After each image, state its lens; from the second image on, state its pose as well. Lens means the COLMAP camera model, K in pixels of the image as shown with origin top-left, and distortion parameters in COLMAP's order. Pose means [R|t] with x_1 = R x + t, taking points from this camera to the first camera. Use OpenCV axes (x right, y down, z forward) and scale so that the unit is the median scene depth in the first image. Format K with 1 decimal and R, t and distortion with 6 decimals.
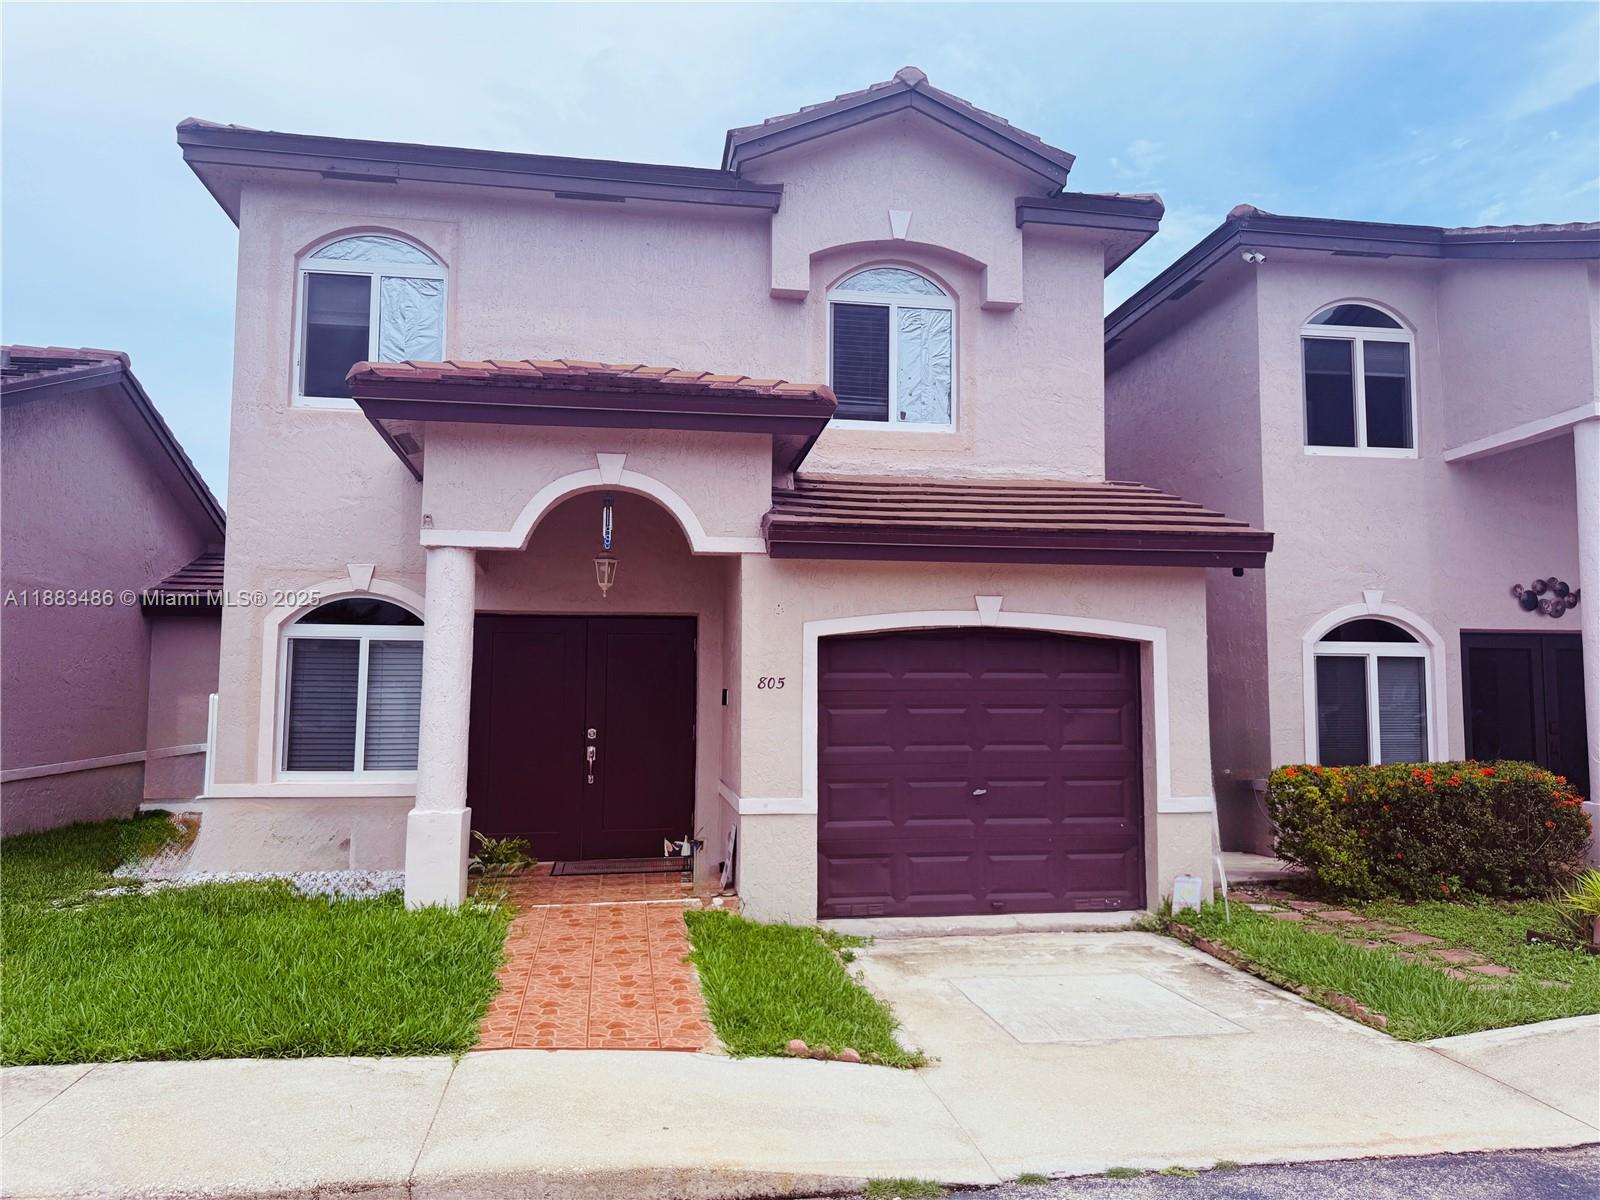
lens RADIAL K [[1133.3, 0, 798.3], [0, 1133.3, 598.8], [0, 0, 1]] dist [0.046516, -0.025509]
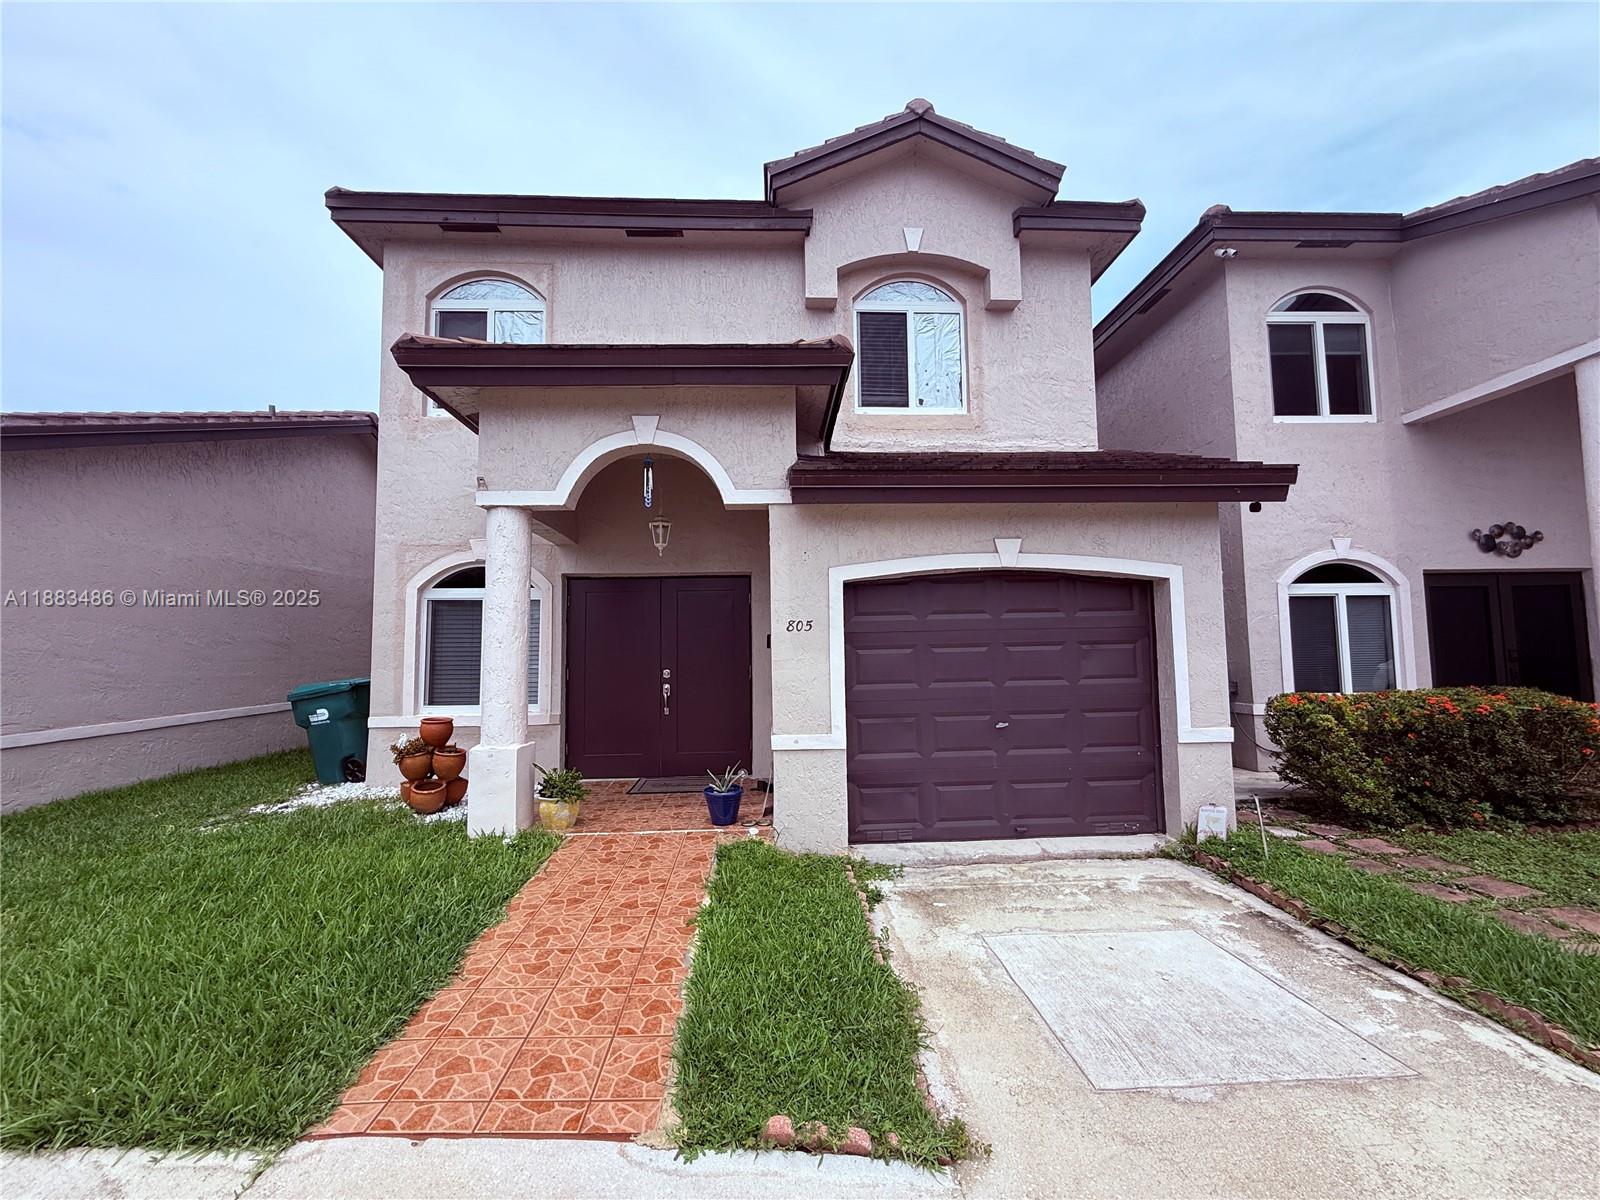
lens RADIAL K [[639.5, 0, 792.8], [0, 639.5, 596.7], [0, 0, 1]] dist [0.000032, 0.000462]
pose [[0.992966, -0.026276, -0.115444, 0.035852], [0.027111, 0.999616, 0.005665, 0.039719], [0.115251, -0.008755, 0.993298, 0.365870]]
